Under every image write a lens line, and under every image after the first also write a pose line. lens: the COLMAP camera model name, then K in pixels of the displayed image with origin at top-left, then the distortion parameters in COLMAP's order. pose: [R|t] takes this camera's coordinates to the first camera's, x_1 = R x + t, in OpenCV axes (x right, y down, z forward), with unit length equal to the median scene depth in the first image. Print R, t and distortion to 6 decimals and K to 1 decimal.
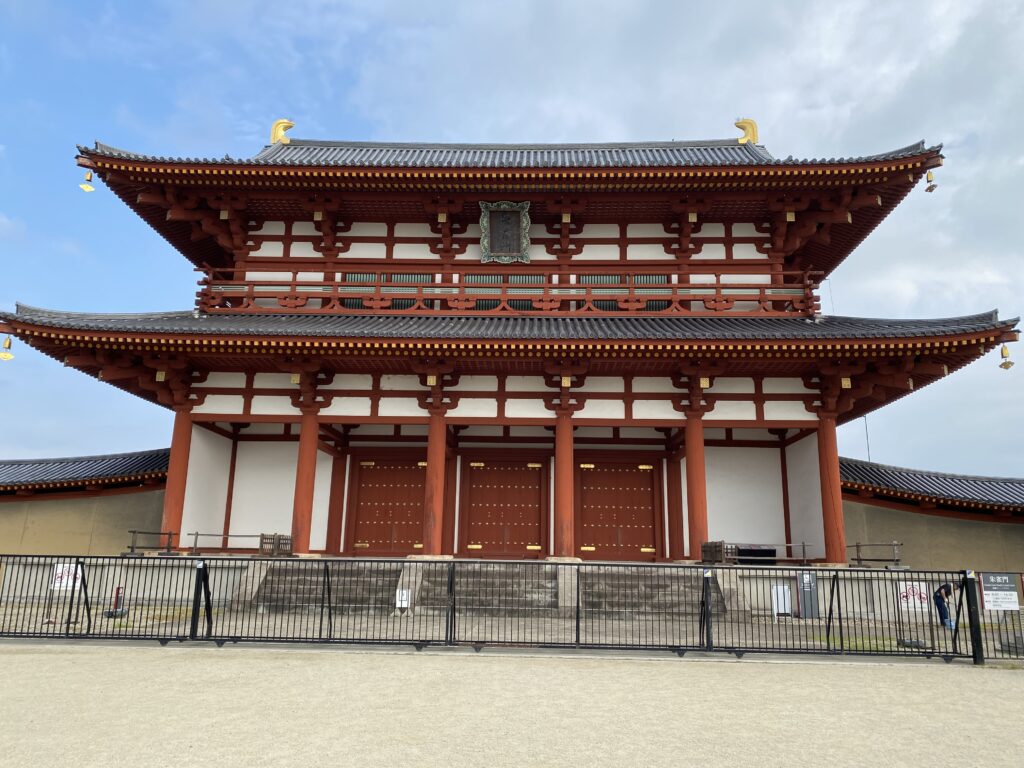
lens RADIAL K [[753.7, 0, 512.0], [0, 753.7, 384.0], [0, 0, 1]] dist [0.146516, -0.276007]
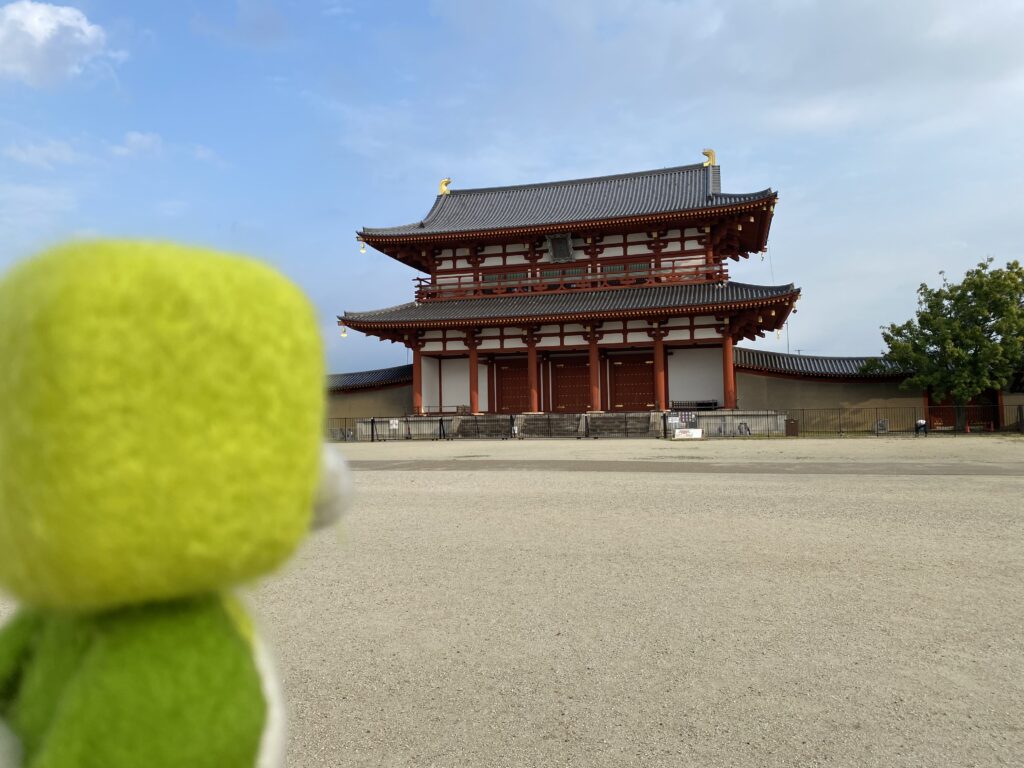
lens RADIAL K [[753.7, 0, 512.0], [0, 753.7, 384.0], [0, 0, 1]] dist [0.146516, -0.276007]
pose [[0.970359, -0.046226, -0.237204, 0.311199], [0.088614, 0.981228, 0.171284, -0.201326], [0.224833, -0.187227, 0.956241, -0.930902]]
